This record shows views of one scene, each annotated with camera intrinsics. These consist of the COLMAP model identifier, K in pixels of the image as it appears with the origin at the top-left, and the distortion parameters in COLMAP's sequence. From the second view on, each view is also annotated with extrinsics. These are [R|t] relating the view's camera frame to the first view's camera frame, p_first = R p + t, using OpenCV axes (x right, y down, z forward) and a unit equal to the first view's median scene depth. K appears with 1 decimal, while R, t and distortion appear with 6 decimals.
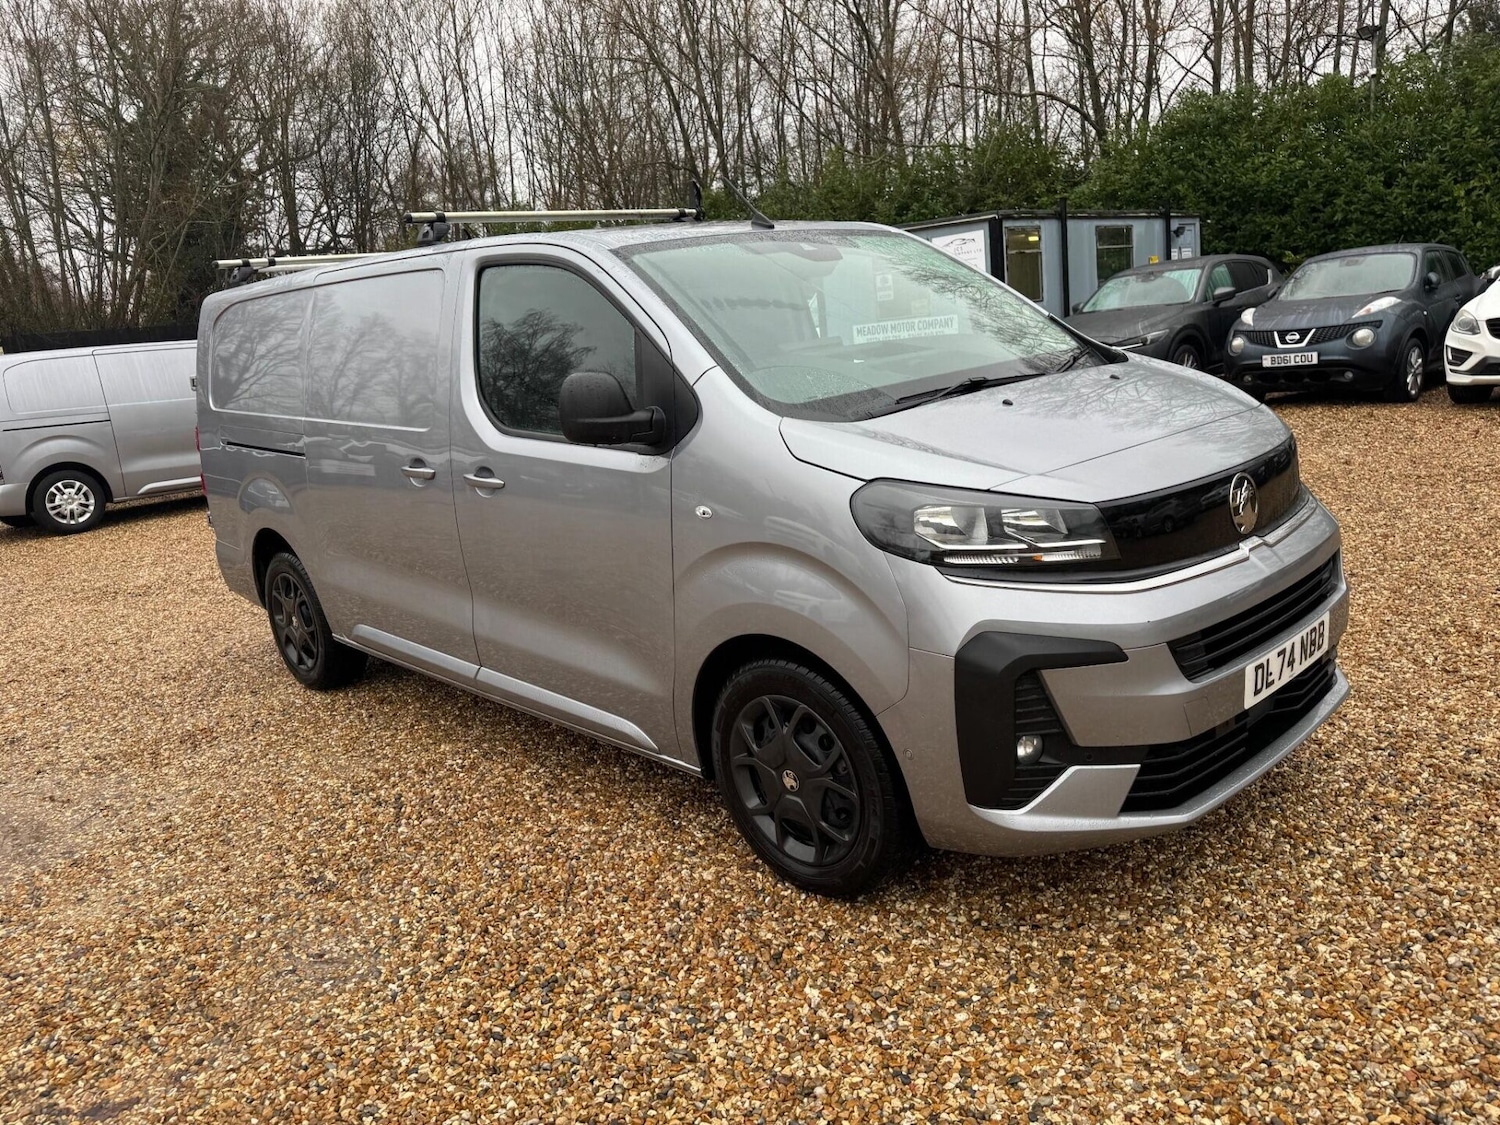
lens RADIAL K [[1122.6, 0, 744.1], [0, 1122.6, 592.9], [0, 0, 1]] dist [0.050483, -0.067504]
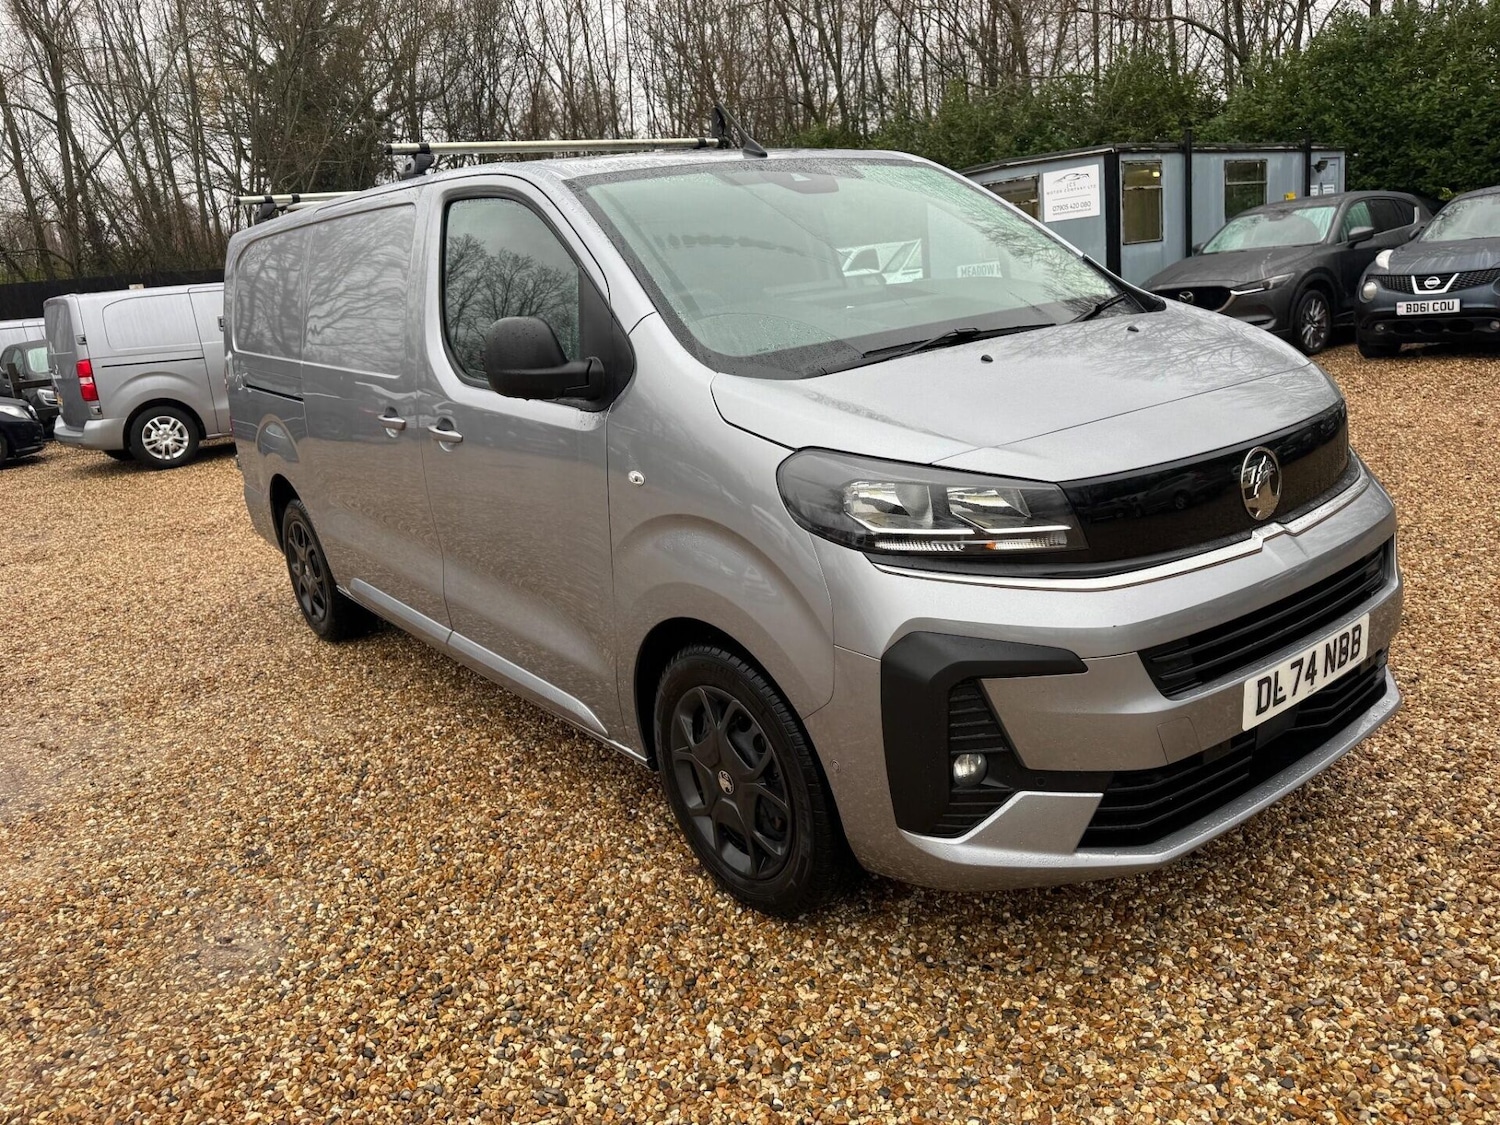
lens RADIAL K [[1132.2, 0, 749.7], [0, 1132.2, 568.9], [0, 0, 1]] dist [0.023829, -0.028983]
pose [[0.994330, 0.031557, -0.101547, 0.145661], [-0.028659, 0.999143, 0.029868, -0.029011], [0.102402, -0.026788, 0.994382, 0.115099]]
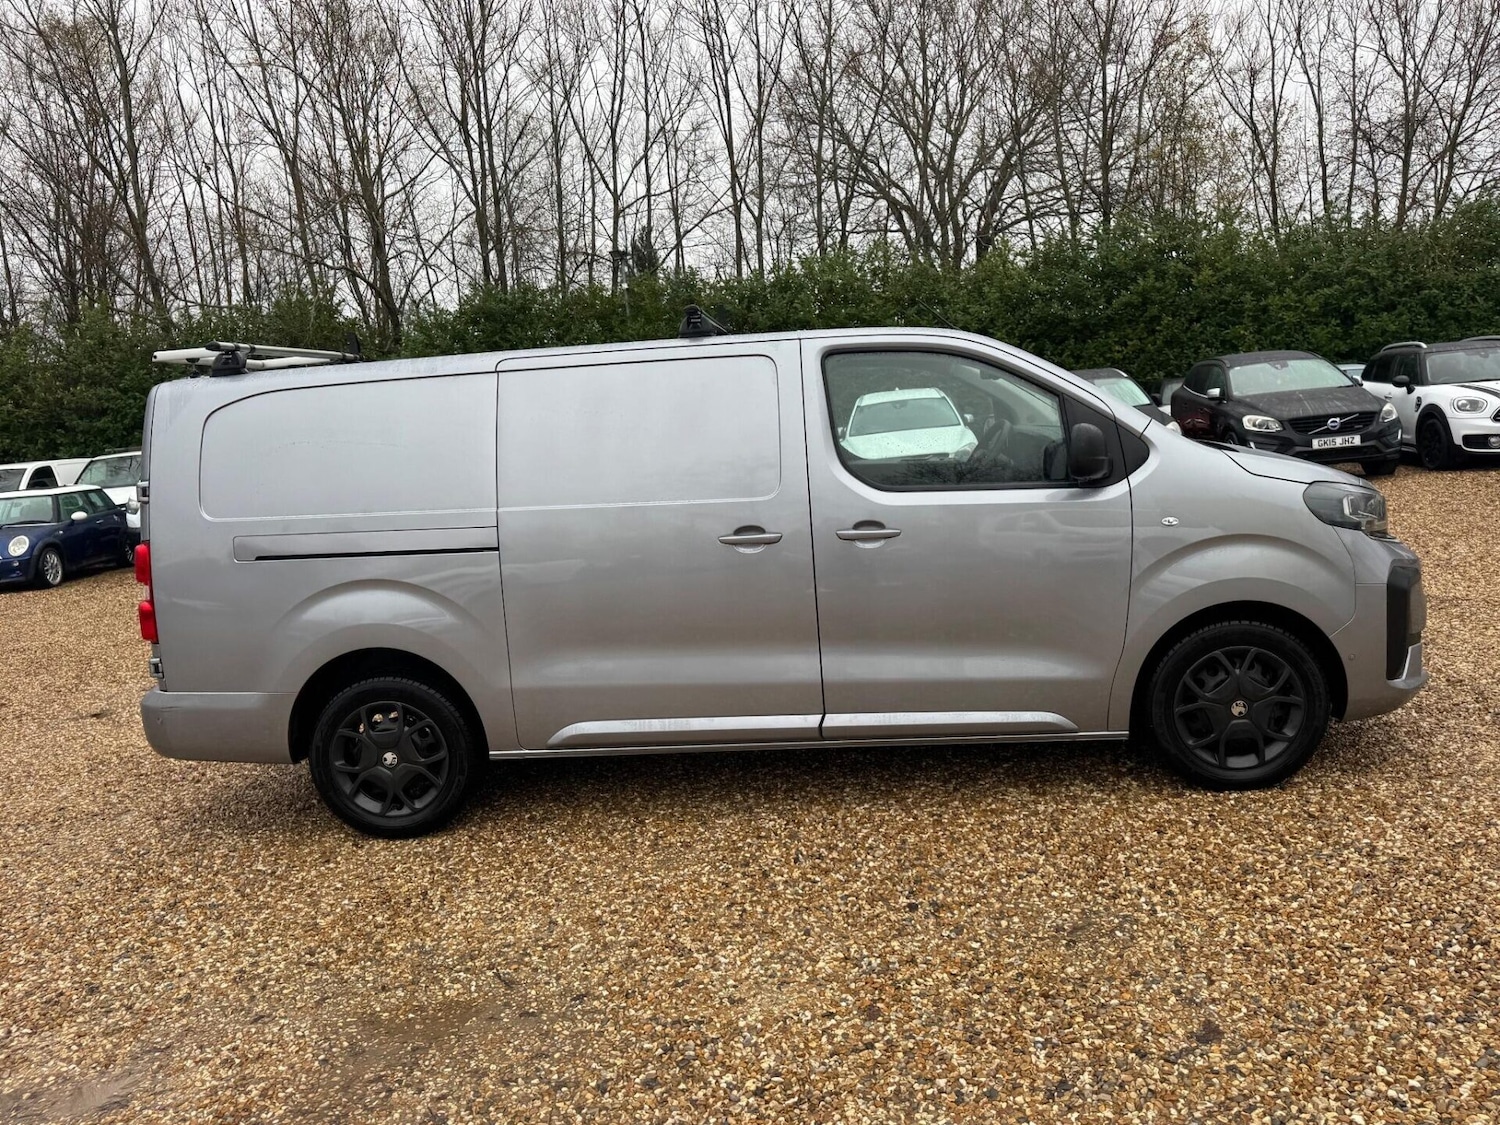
lens RADIAL K [[1129.3, 0, 748.8], [0, 1129.3, 558.2], [0, 0, 1]] dist [0.023224, -0.025189]
pose [[0.742211, -0.053895, 0.667995, -1.346342], [0.174390, 0.977955, -0.114862, 0.041160], [-0.647079, 0.201743, 0.735248, 0.316859]]
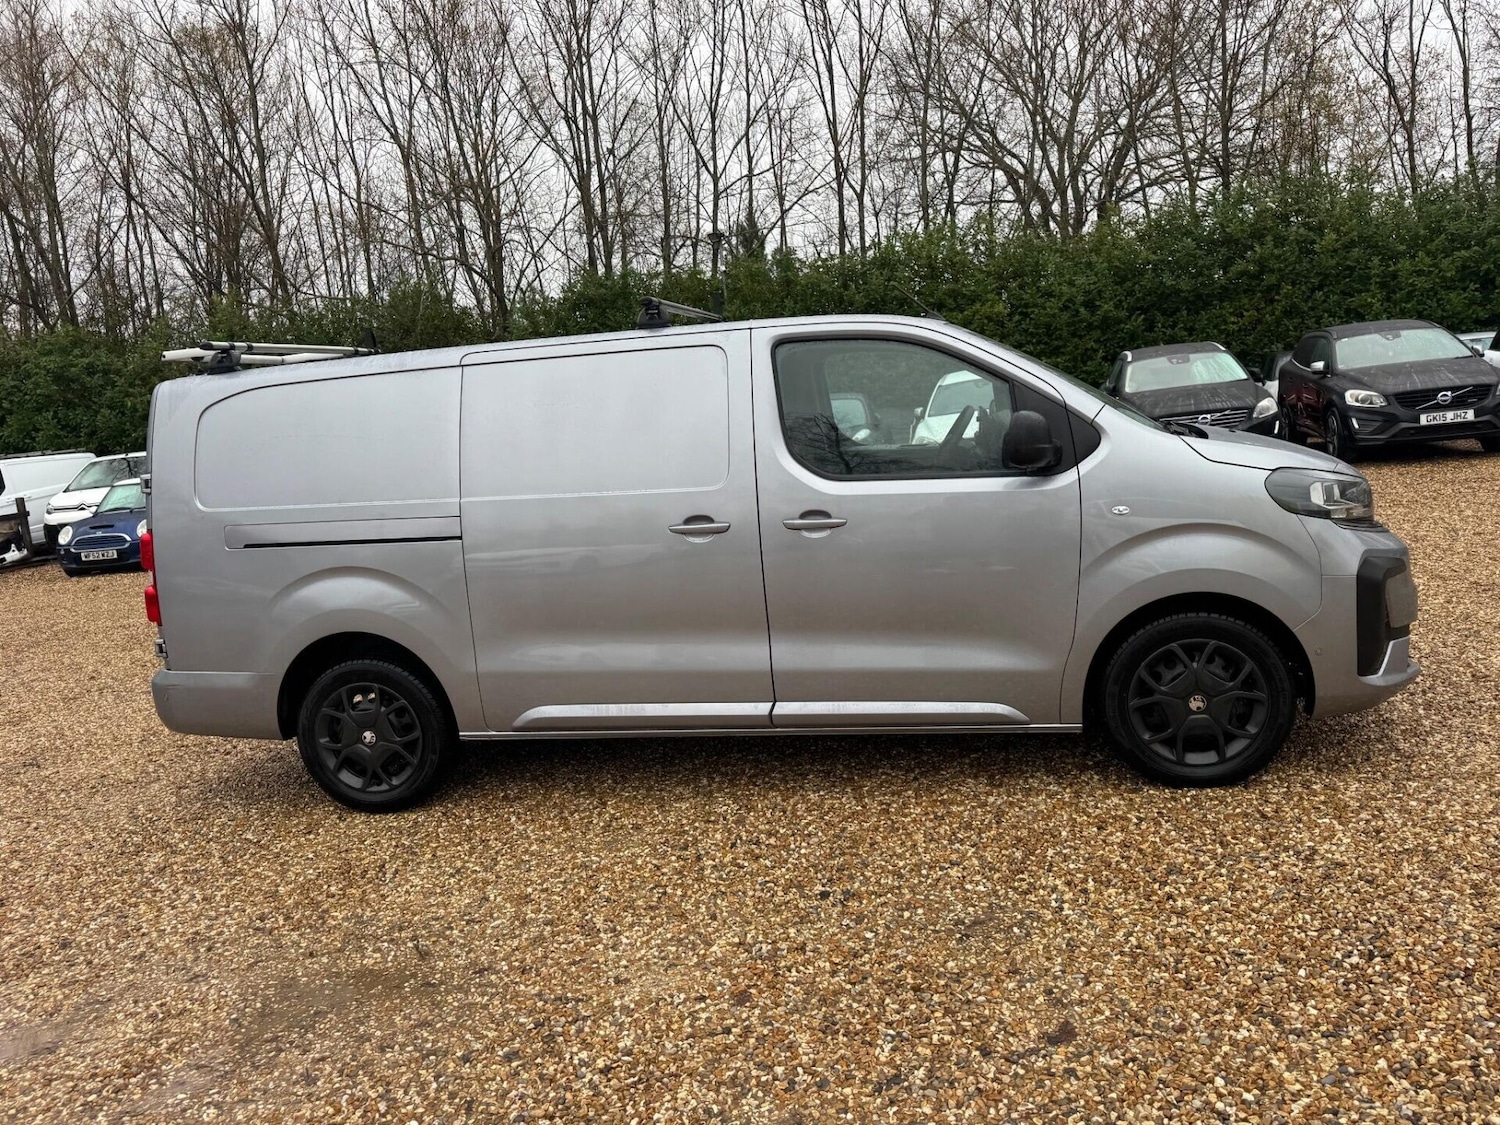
lens RADIAL K [[1127.7, 0, 750.3], [0, 1127.7, 563.5], [0, 0, 1]] dist [0.030641, -0.034938]
pose [[0.811965, -0.066918, 0.579858, -1.177199], [0.160063, 0.980853, -0.110939, 0.068506], [-0.561331, 0.182893, 0.807129, 0.167237]]
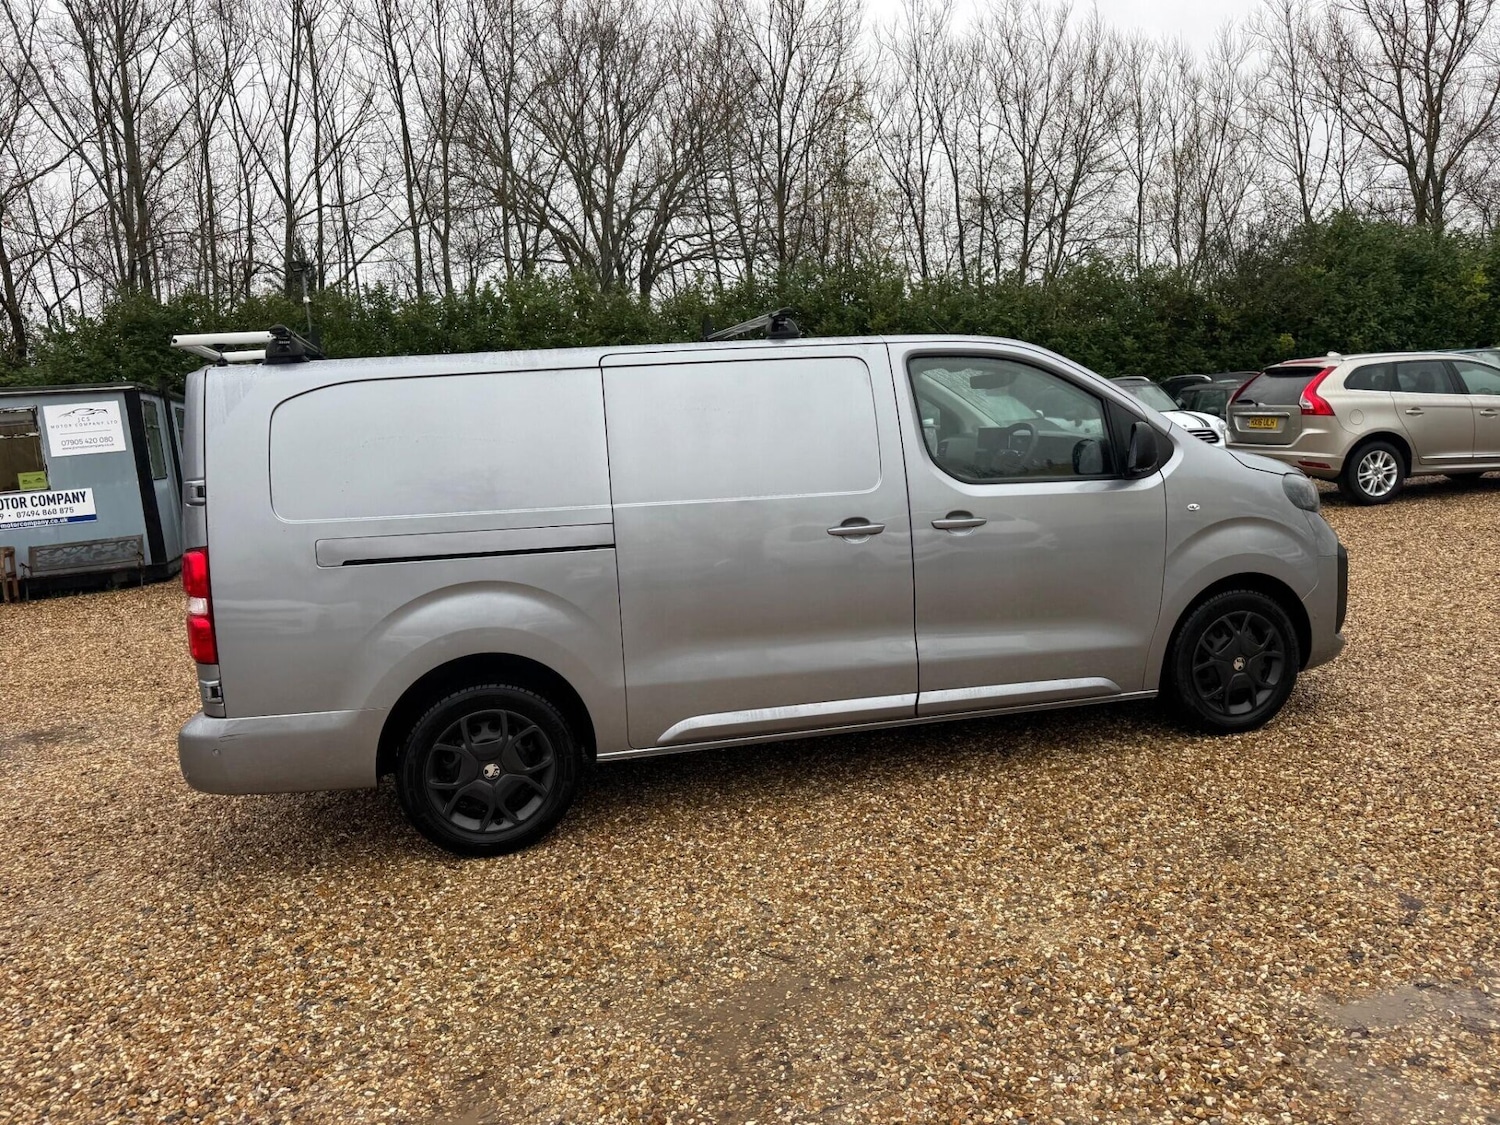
lens RADIAL K [[1124.3, 0, 749.8], [0, 1124.3, 568.9], [0, 0, 1]] dist [0.029547, -0.034019]
pose [[0.485428, -0.059769, 0.872231, -1.773274], [0.236858, 0.969341, -0.065397, -0.031305], [-0.841580, 0.238341, 0.484702, 0.762916]]
